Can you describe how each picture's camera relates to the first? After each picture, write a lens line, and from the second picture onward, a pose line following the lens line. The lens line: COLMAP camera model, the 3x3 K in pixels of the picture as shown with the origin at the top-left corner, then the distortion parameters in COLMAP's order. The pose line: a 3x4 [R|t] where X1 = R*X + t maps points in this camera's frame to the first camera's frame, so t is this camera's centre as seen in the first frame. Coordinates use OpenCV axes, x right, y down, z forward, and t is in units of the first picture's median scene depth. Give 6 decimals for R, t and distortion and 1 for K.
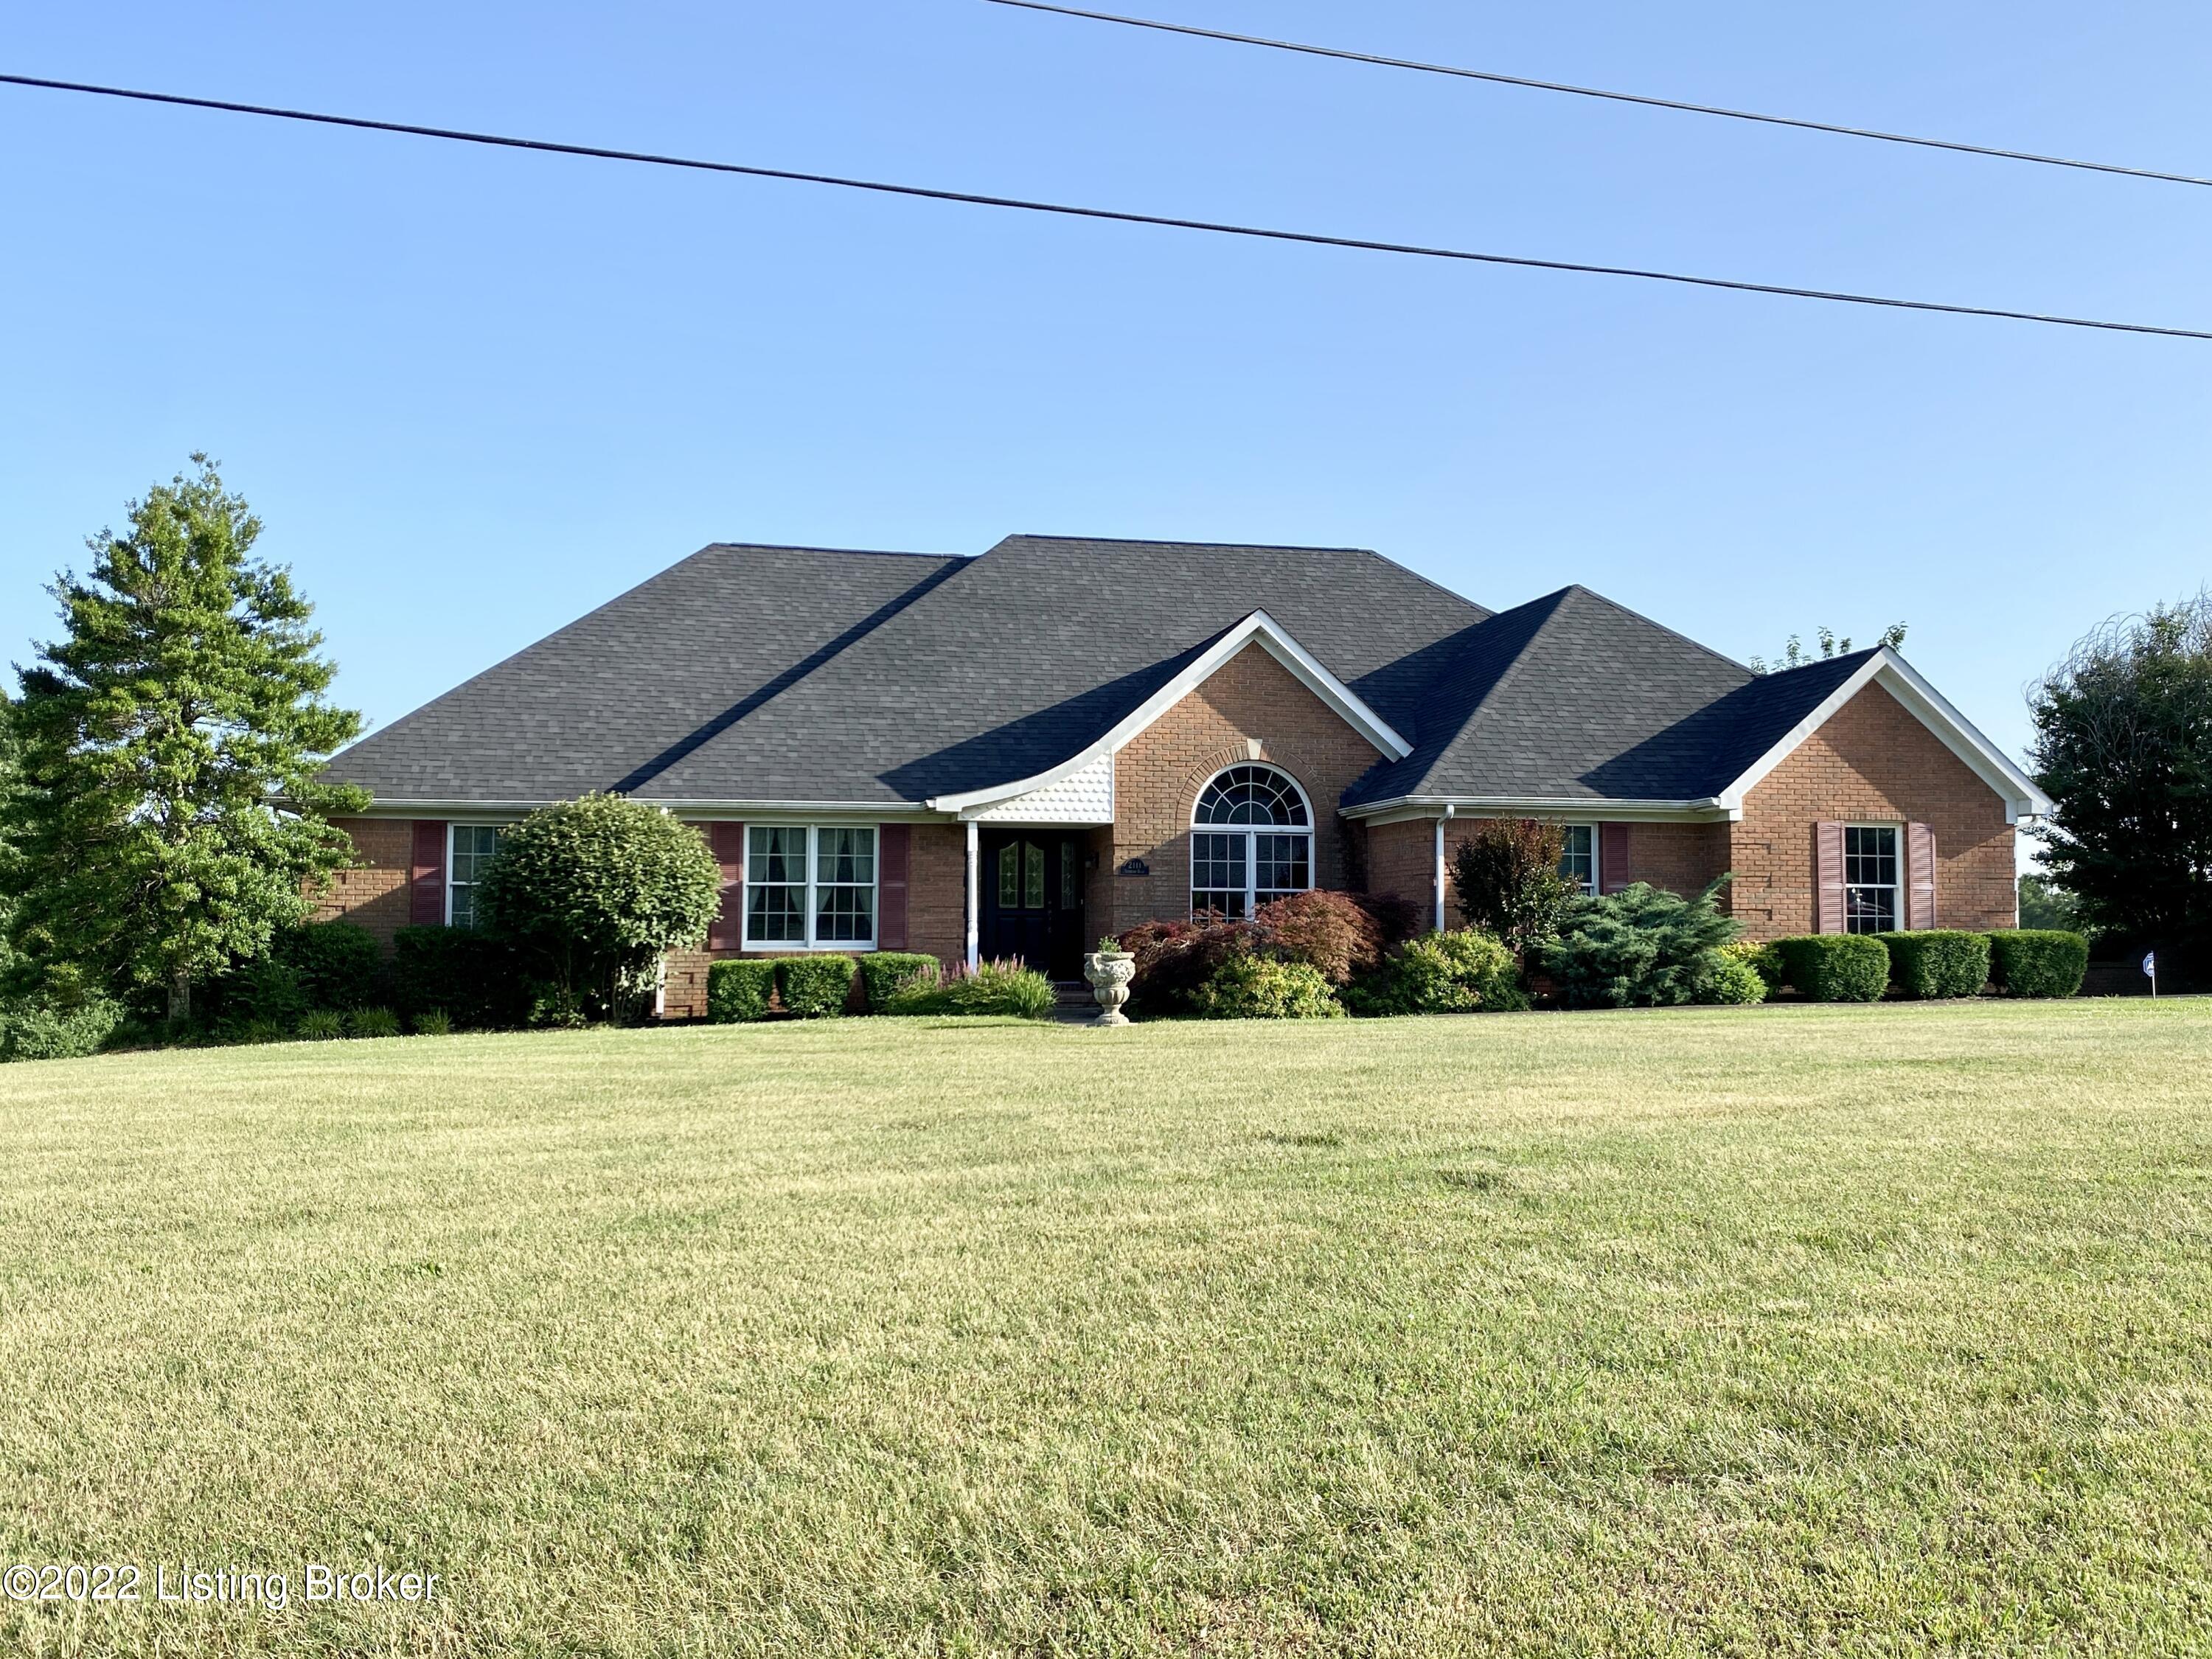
lens RADIAL K [[1958.0, 0, 1116.6], [0, 1958.0, 787.4], [0, 0, 1]] dist [0.160535, -0.380116]
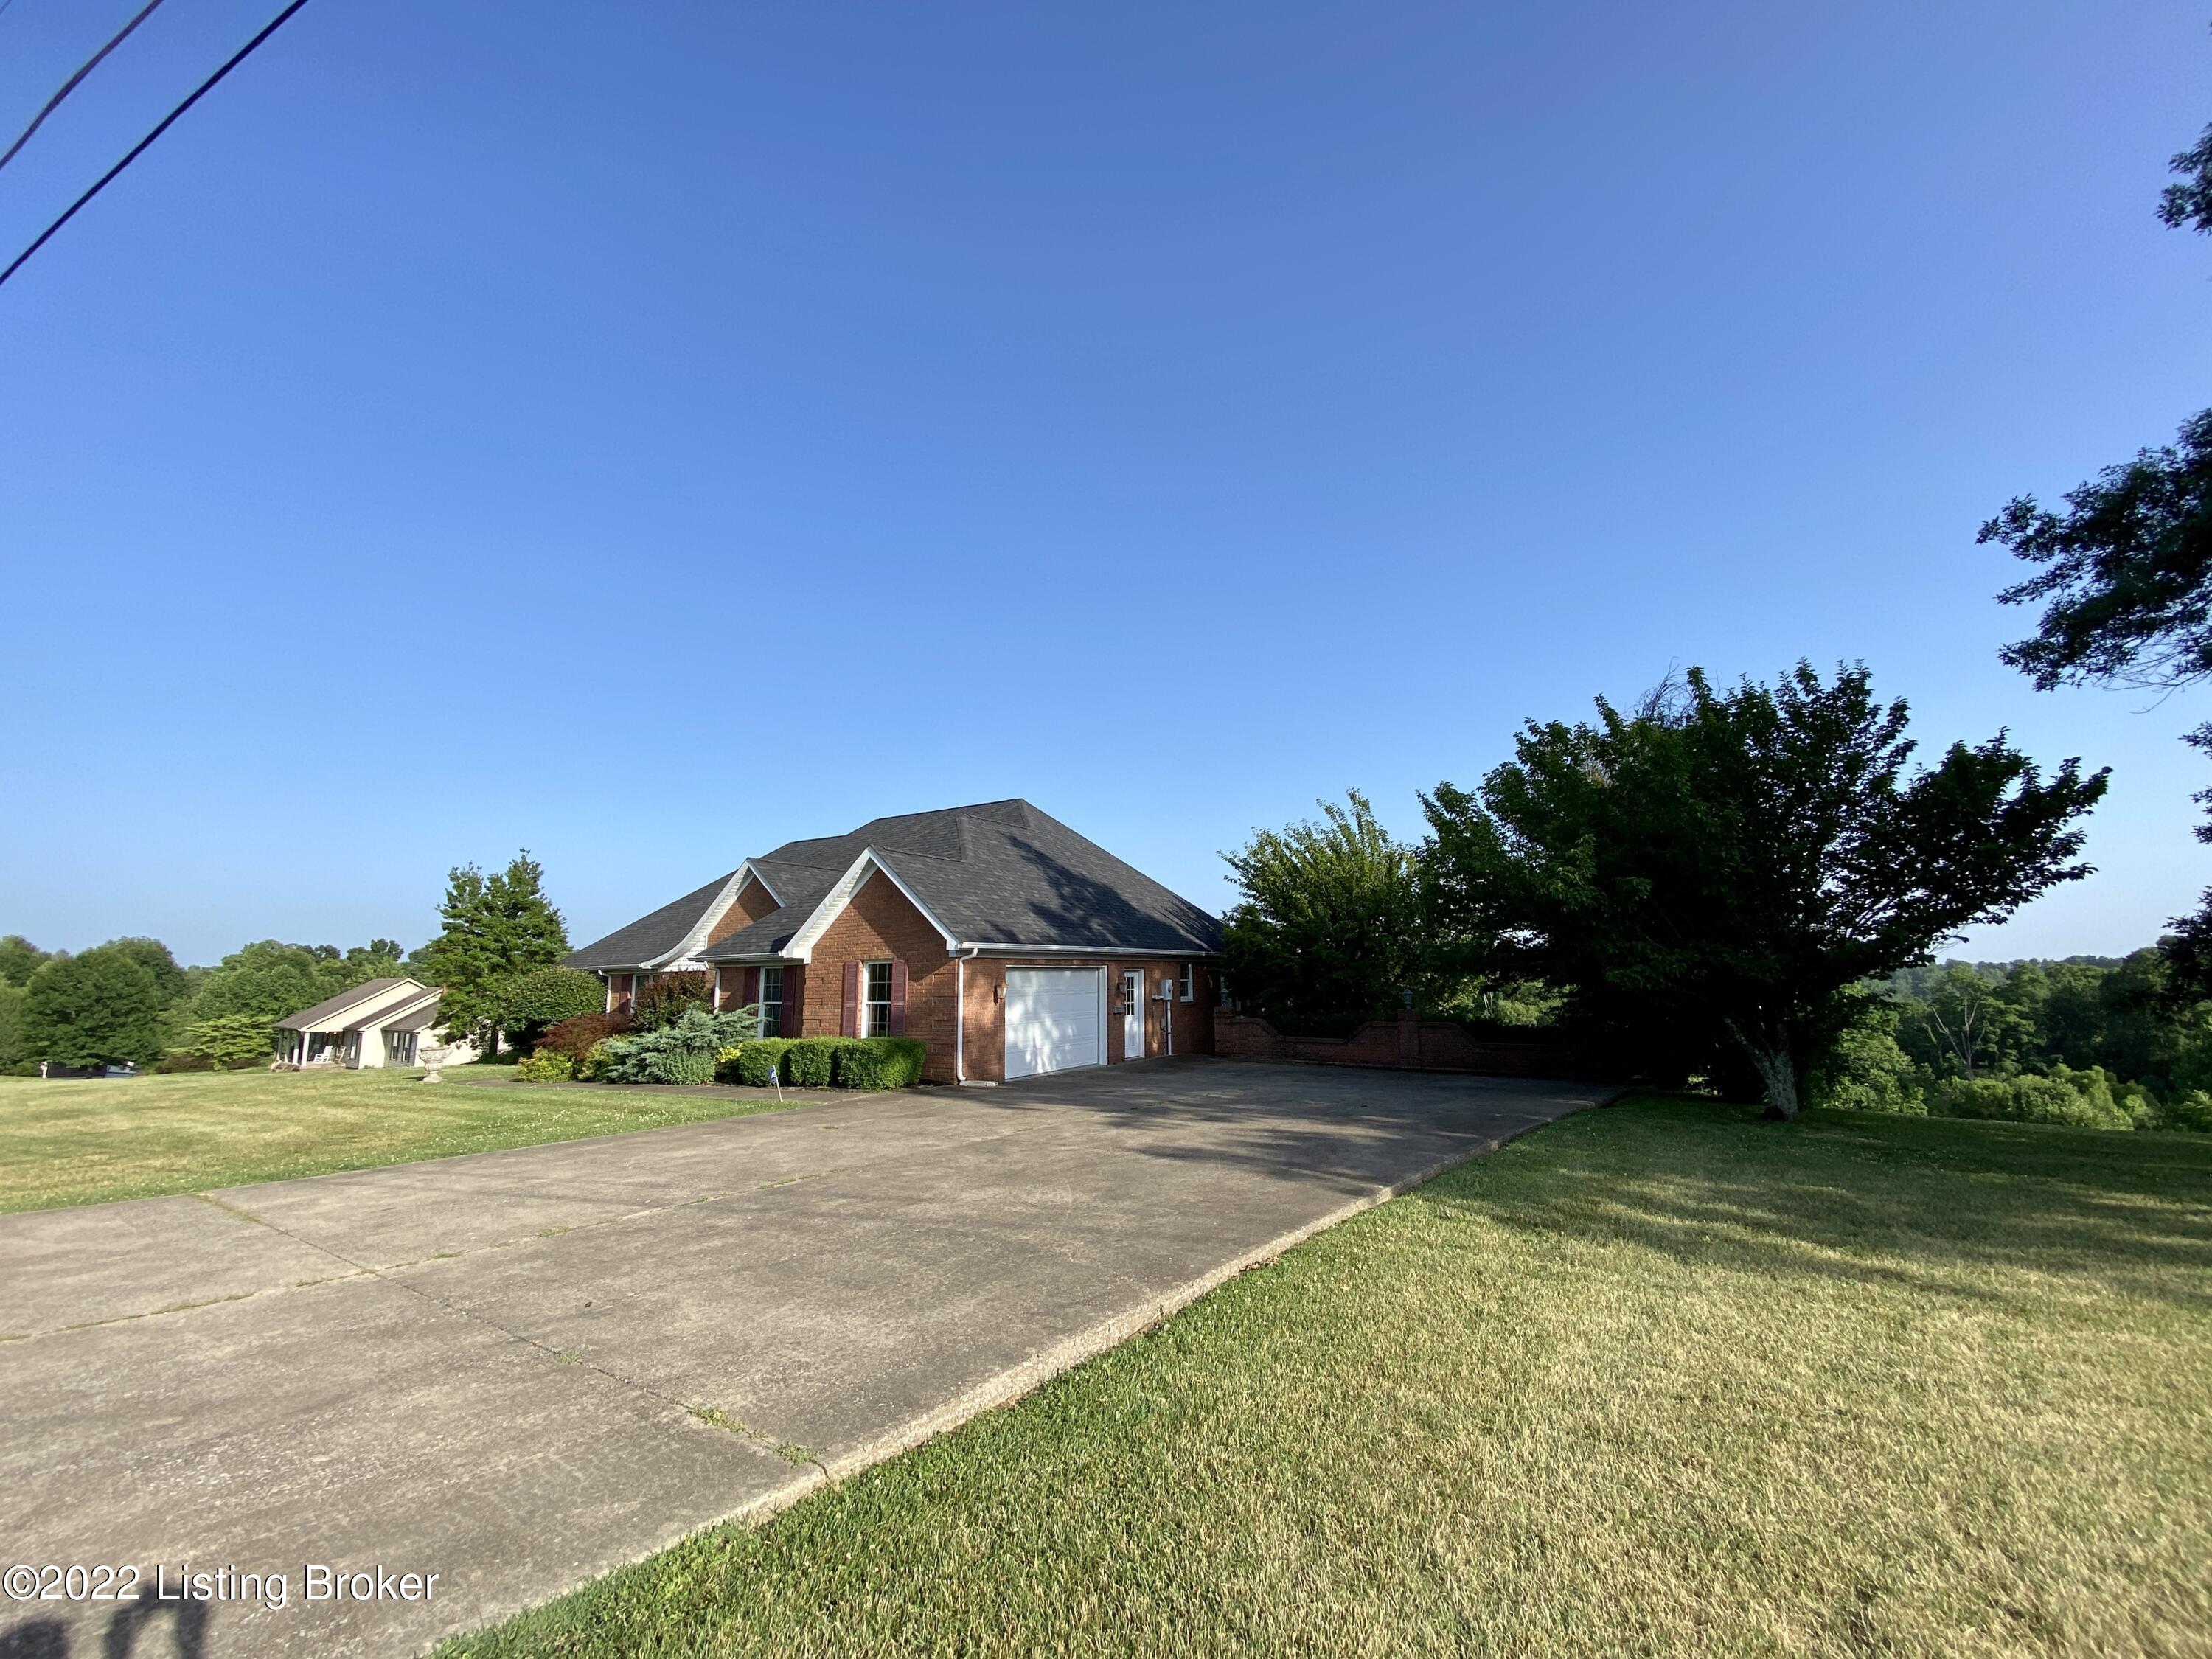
lens RADIAL K [[875.1, 0, 1098.9], [0, 875.1, 831.8], [0, 0, 1]] dist [0.025855, -0.014251]
pose [[0.725268, -0.127859, -0.676490, 0.952597], [0.069406, 0.991176, -0.112925, 0.007622], [0.684960, 0.034948, 0.727742, 0.618319]]
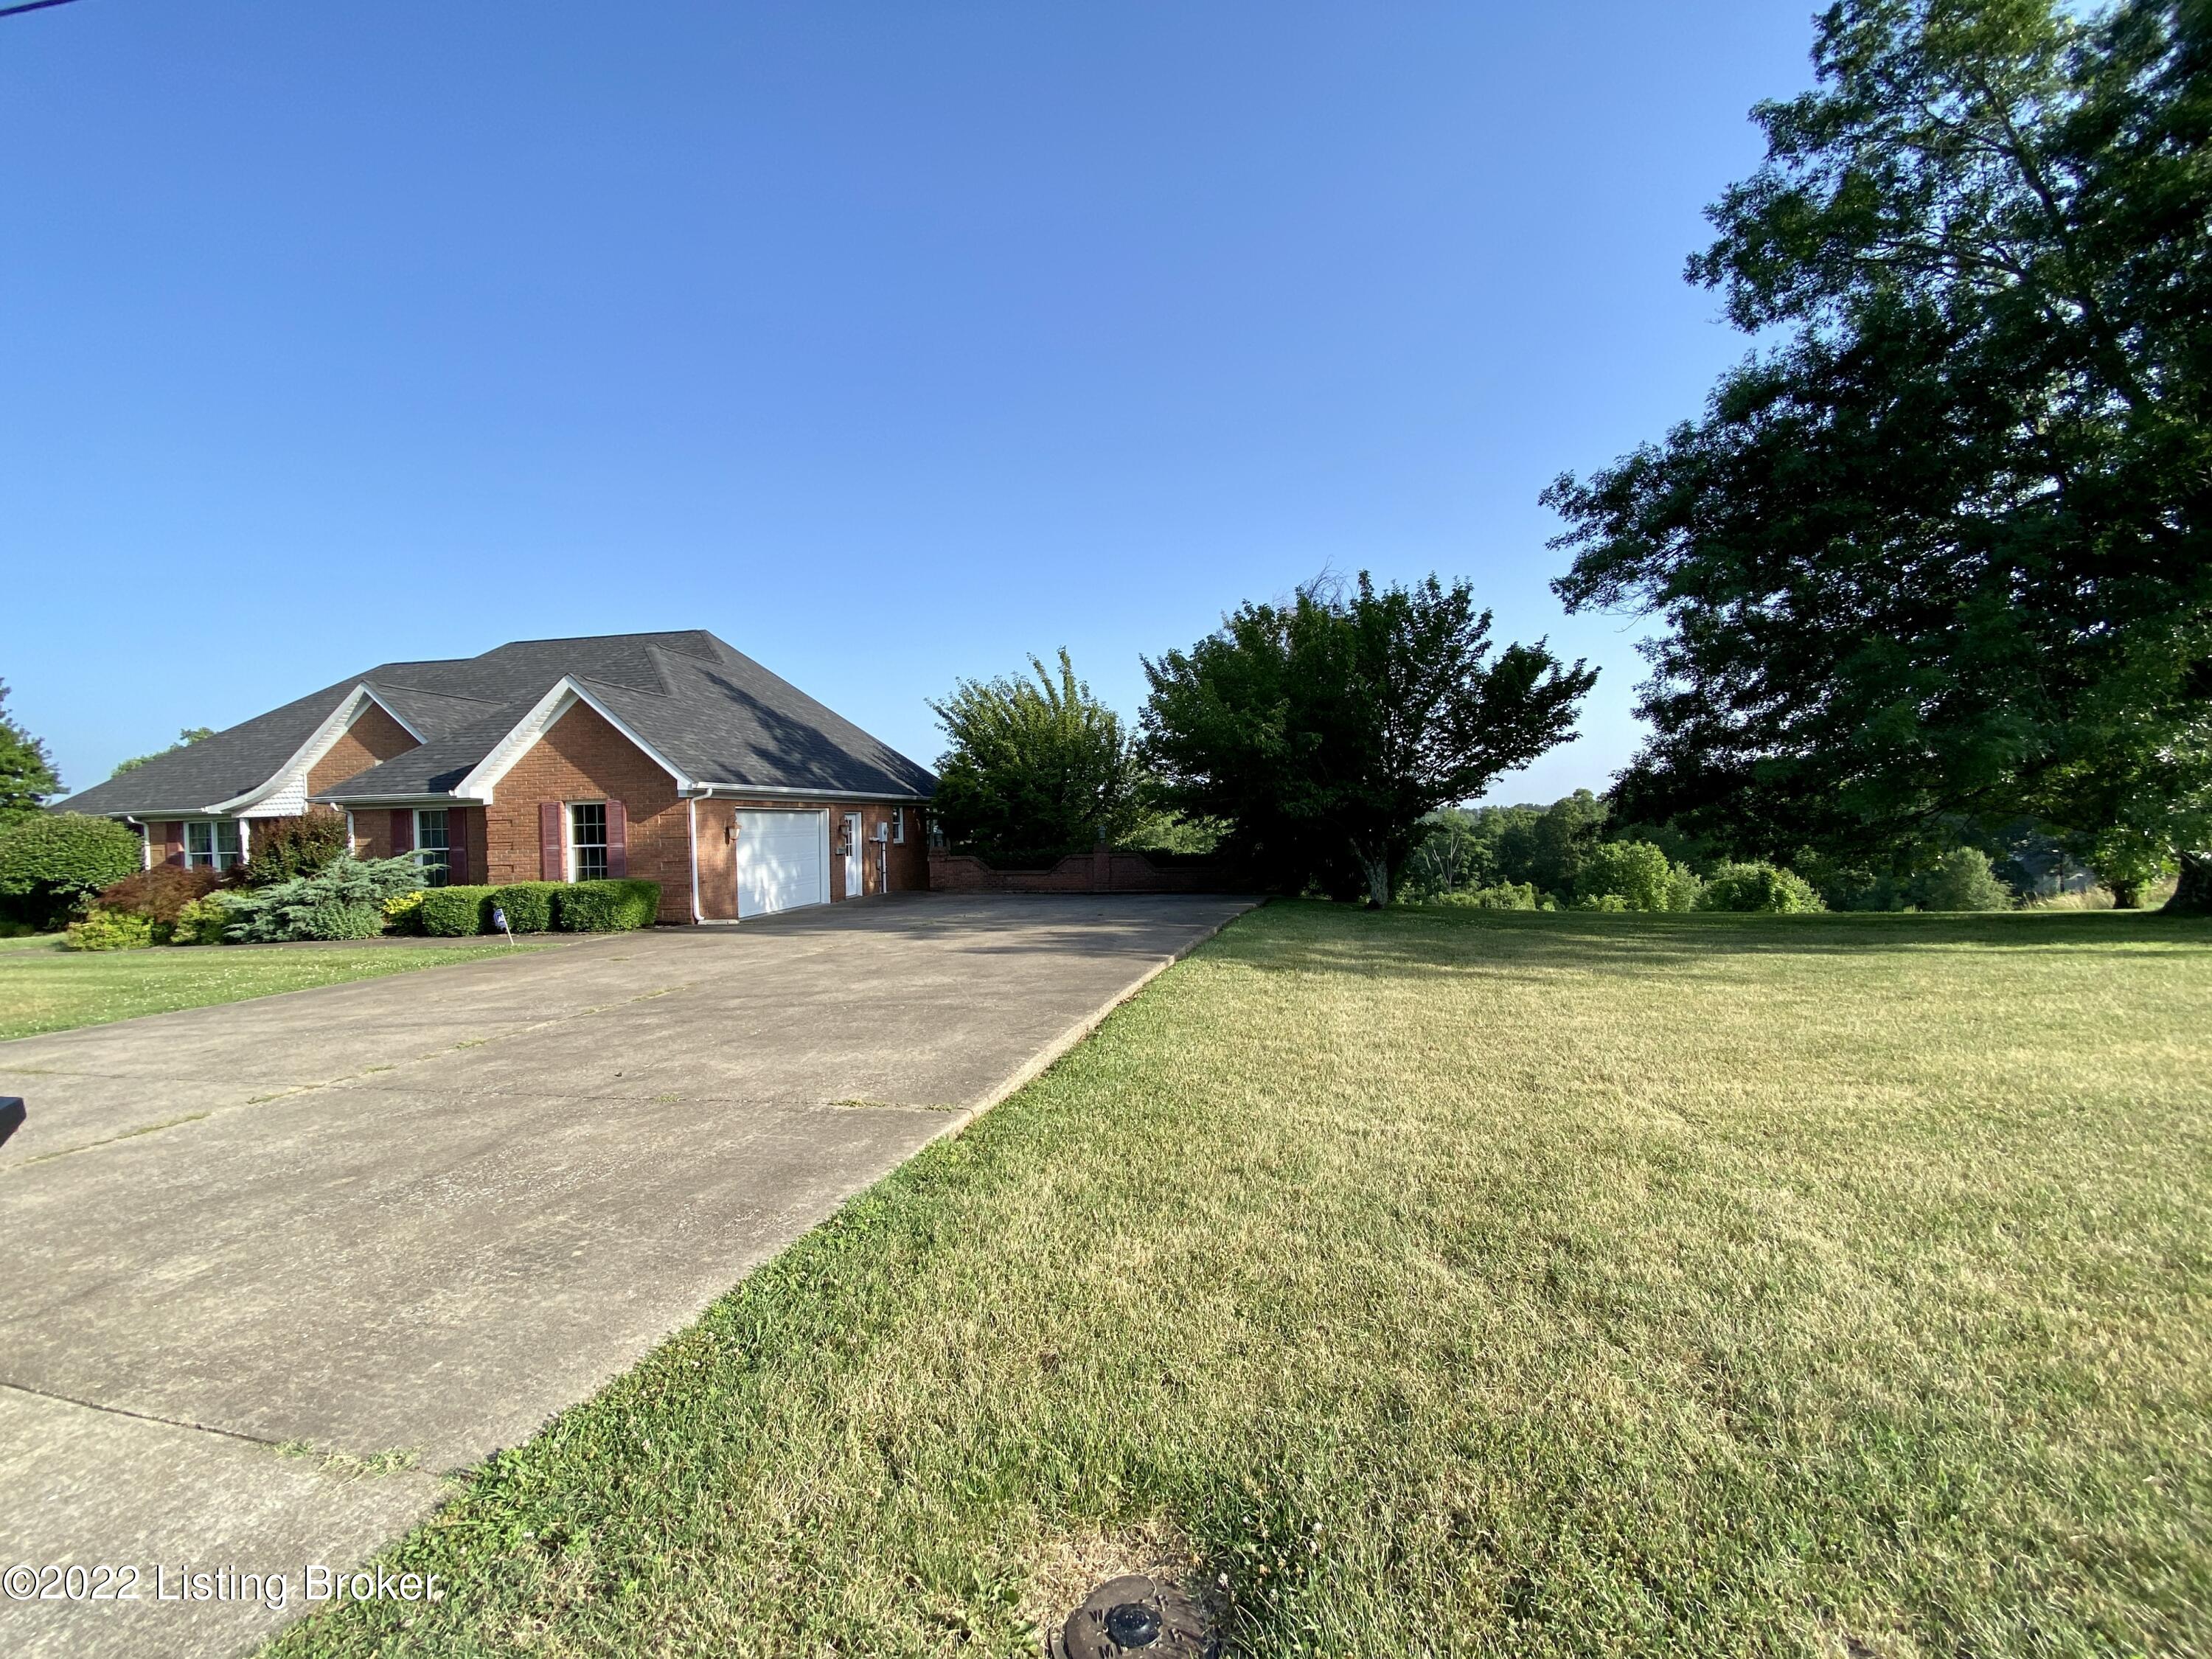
lens RADIAL K [[884.4, 0, 1080.0], [0, 884.4, 844.1], [0, 0, 1]] dist [0.023774, -0.019691]
pose [[0.928449, -0.016905, -0.371076, 0.922683], [0.054600, 0.994324, 0.091315, 0.009516], [0.367426, -0.105042, 0.924102, 0.539093]]
